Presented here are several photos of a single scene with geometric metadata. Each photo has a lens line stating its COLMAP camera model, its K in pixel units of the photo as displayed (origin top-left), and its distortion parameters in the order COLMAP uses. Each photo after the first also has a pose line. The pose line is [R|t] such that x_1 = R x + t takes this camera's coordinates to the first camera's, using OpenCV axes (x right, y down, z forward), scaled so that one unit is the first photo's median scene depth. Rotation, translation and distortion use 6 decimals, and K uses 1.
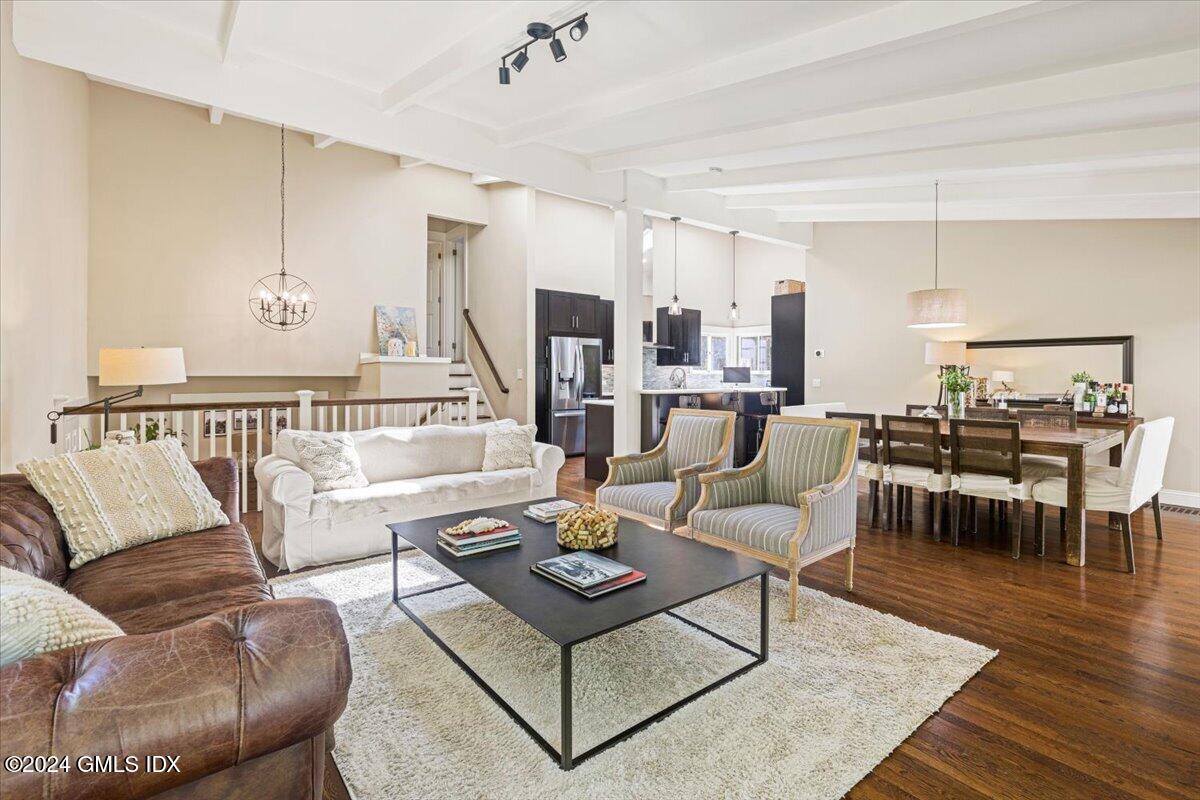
lens RADIAL K [[550.7, 0, 602.9], [0, 550.7, 374.8], [0, 0, 1]] dist [-0.003416, -0.000716]
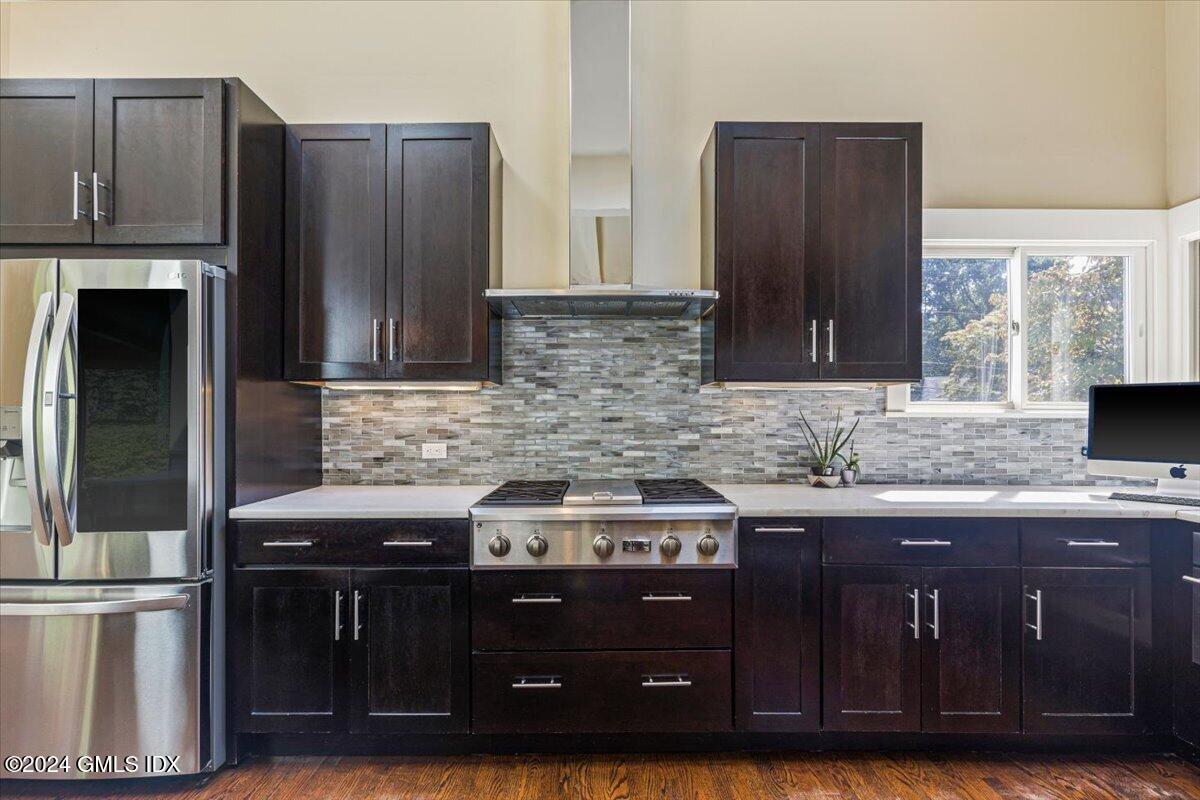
lens RADIAL K [[548.1, 0, 608.0], [0, 548.1, 408.0], [0, 0, 1]] dist [0.009598, 0.000787]
pose [[0.788852, -0.008127, -0.614529, 0.405184], [0.002392, 0.999946, -0.010154, -0.006414], [0.614578, 0.006540, 0.788829, 1.453635]]
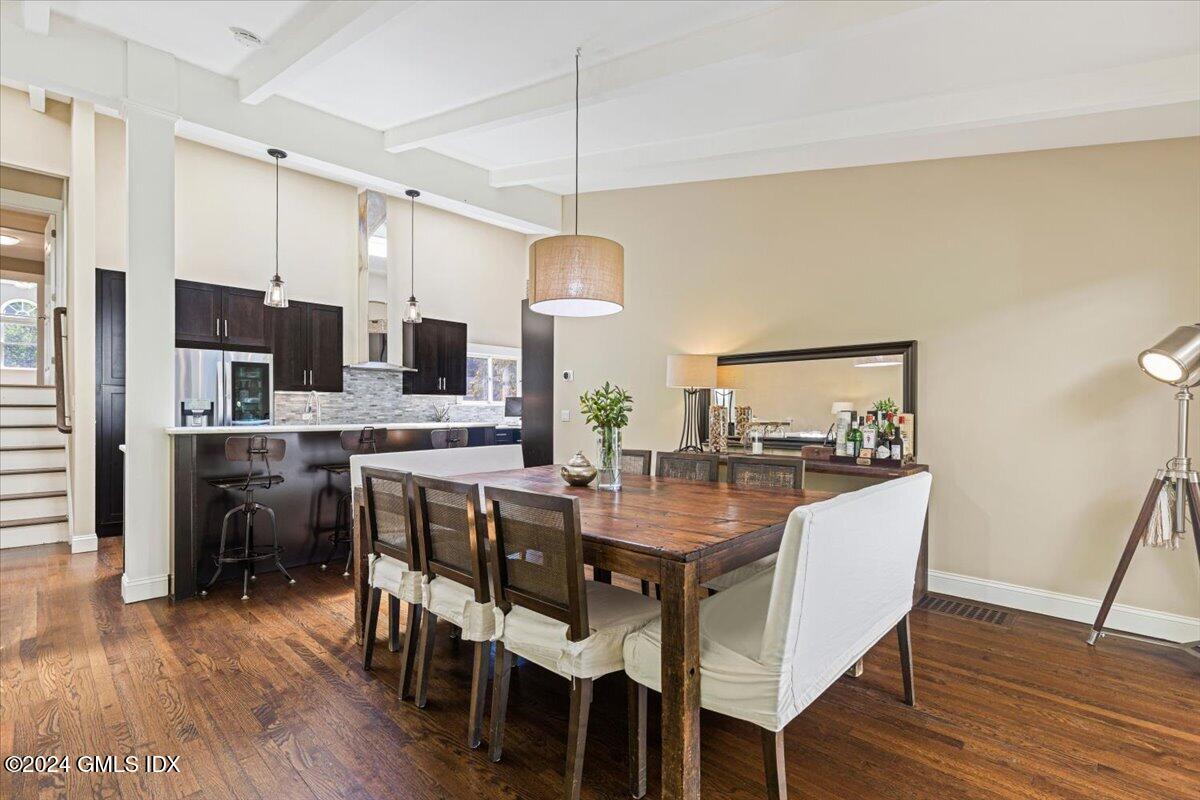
lens RADIAL K [[548.1, 0, 608.0], [0, 548.1, 408.0], [0, 0, 1]] dist [0.009598, 0.000787]
pose [[0.989290, -0.001565, 0.145956, 0.498606], [0.002278, 0.999986, -0.004716, 0.012199], [-0.145947, 0.004998, 0.989280, 0.395326]]
